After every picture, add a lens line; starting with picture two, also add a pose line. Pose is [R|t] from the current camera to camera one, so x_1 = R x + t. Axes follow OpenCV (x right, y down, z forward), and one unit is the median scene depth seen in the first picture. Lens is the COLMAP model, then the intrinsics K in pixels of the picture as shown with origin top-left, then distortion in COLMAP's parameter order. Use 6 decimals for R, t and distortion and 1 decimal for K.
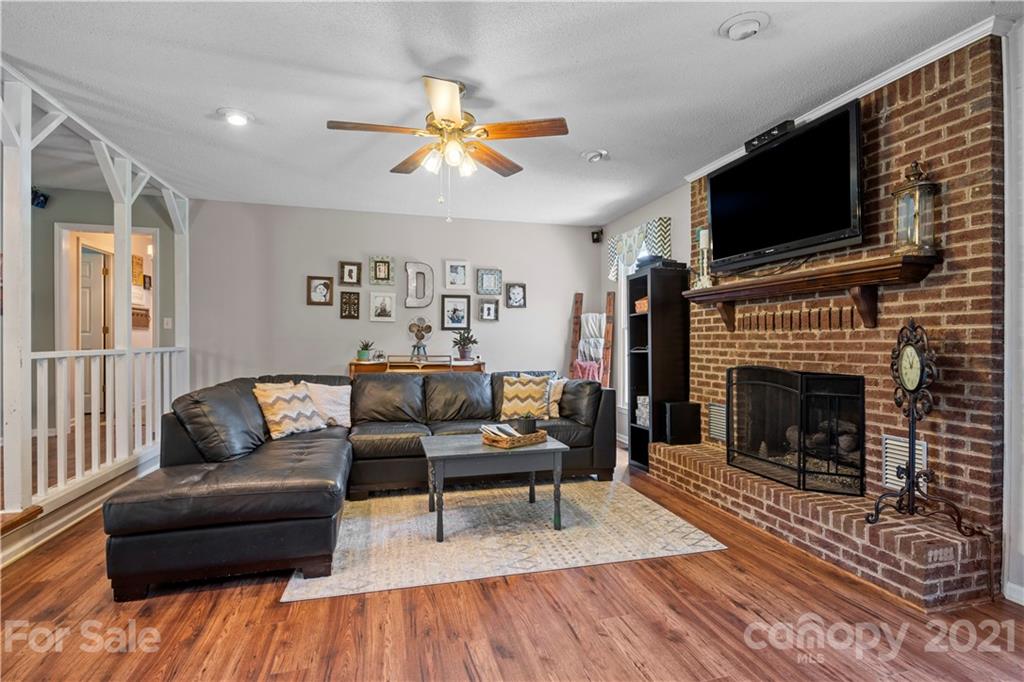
lens RADIAL K [[484.4, 0, 510.4], [0, 484.4, 343.6], [0, 0, 1]] dist [0.001437, -0.000357]
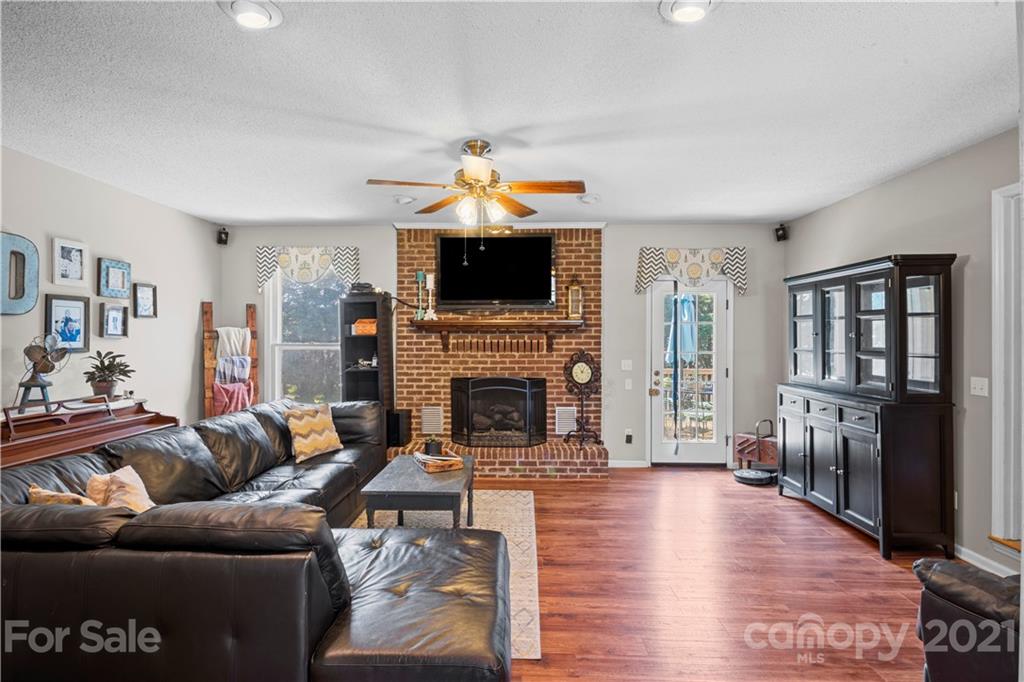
lens RADIAL K [[493.9, 0, 500.0], [0, 493.9, 337.9], [0, 0, 1]] dist [-0.000855, 0.000436]
pose [[0.289134, -0.006570, 0.957266, -0.927014], [0.004602, 0.999974, 0.005474, -0.080179], [-0.957278, 0.002823, 0.289157, 0.499743]]
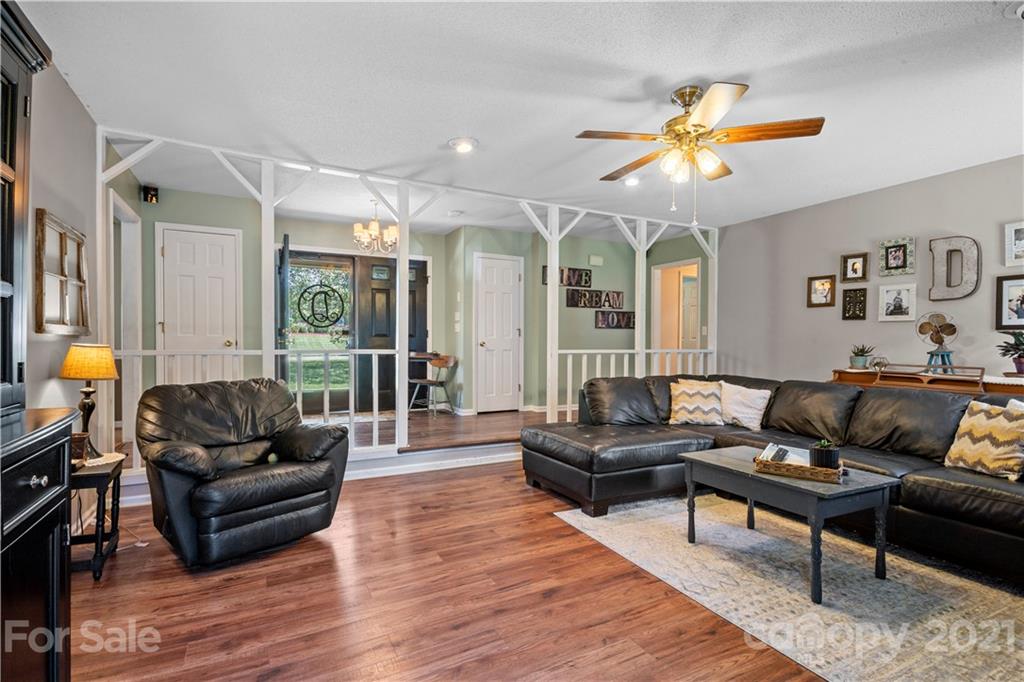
lens RADIAL K [[494.6, 0, 513.1], [0, 494.6, 347.6], [0, 0, 1]] dist [0.002268, 0.000134]
pose [[0.206715, 0.009770, -0.978353, 0.647636], [-0.012010, 0.999900, 0.007447, -0.000986], [0.978328, 0.010211, 0.206811, 0.346070]]
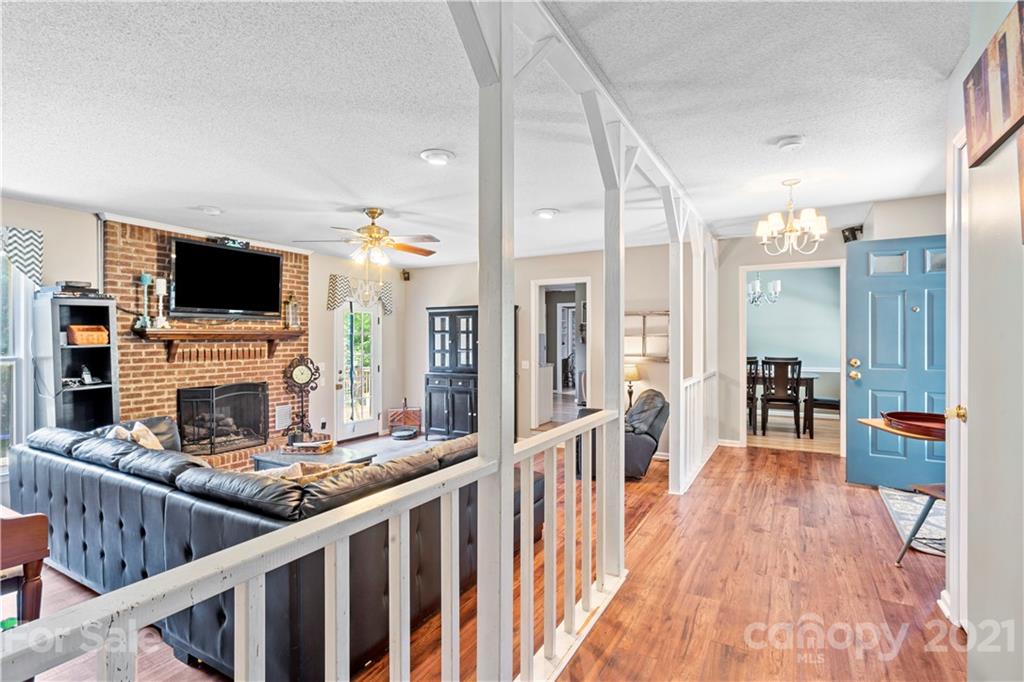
lens RADIAL K [[493.9, 0, 500.0], [0, 493.9, 337.9], [0, 0, 1]] dist [-0.000855, 0.000436]
pose [[-0.694042, 0.002952, 0.719928, -1.212062], [0.006261, 0.999979, 0.001936, -0.096486], [-0.719907, 0.005851, -0.694046, 1.420115]]
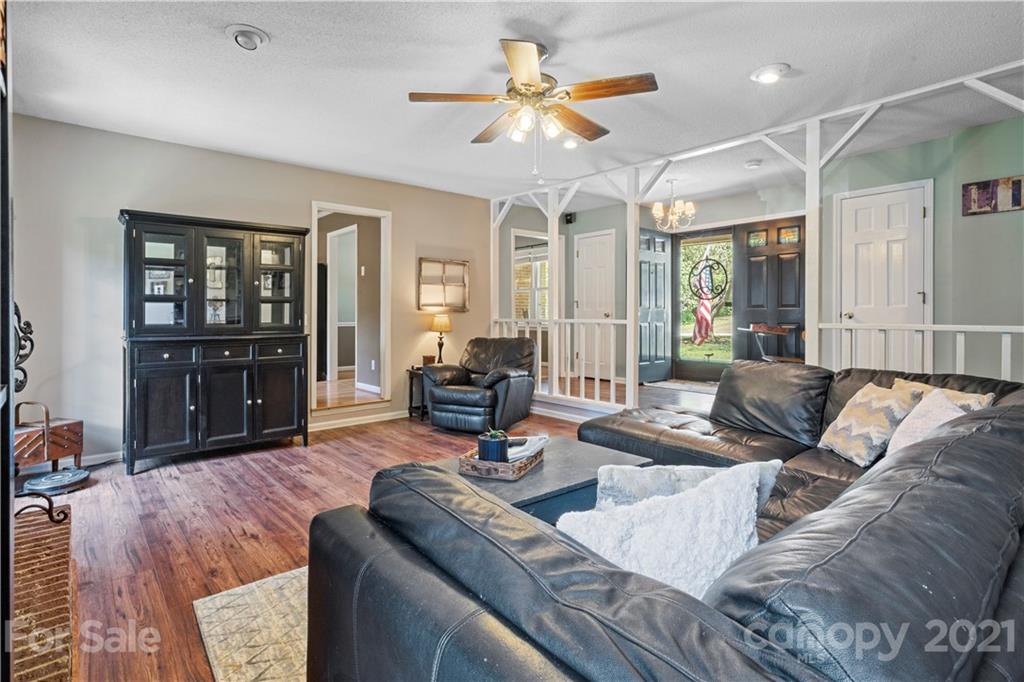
lens RADIAL K [[507.6, 0, 490.6], [0, 507.6, 314.2], [0, 0, 1]] dist [-0.001144, 0.000043]
pose [[-0.915995, 0.000707, -0.401189, 0.277589], [-0.003112, 0.999956, 0.008868, -0.011067], [0.401178, 0.009372, -0.915952, 1.491658]]
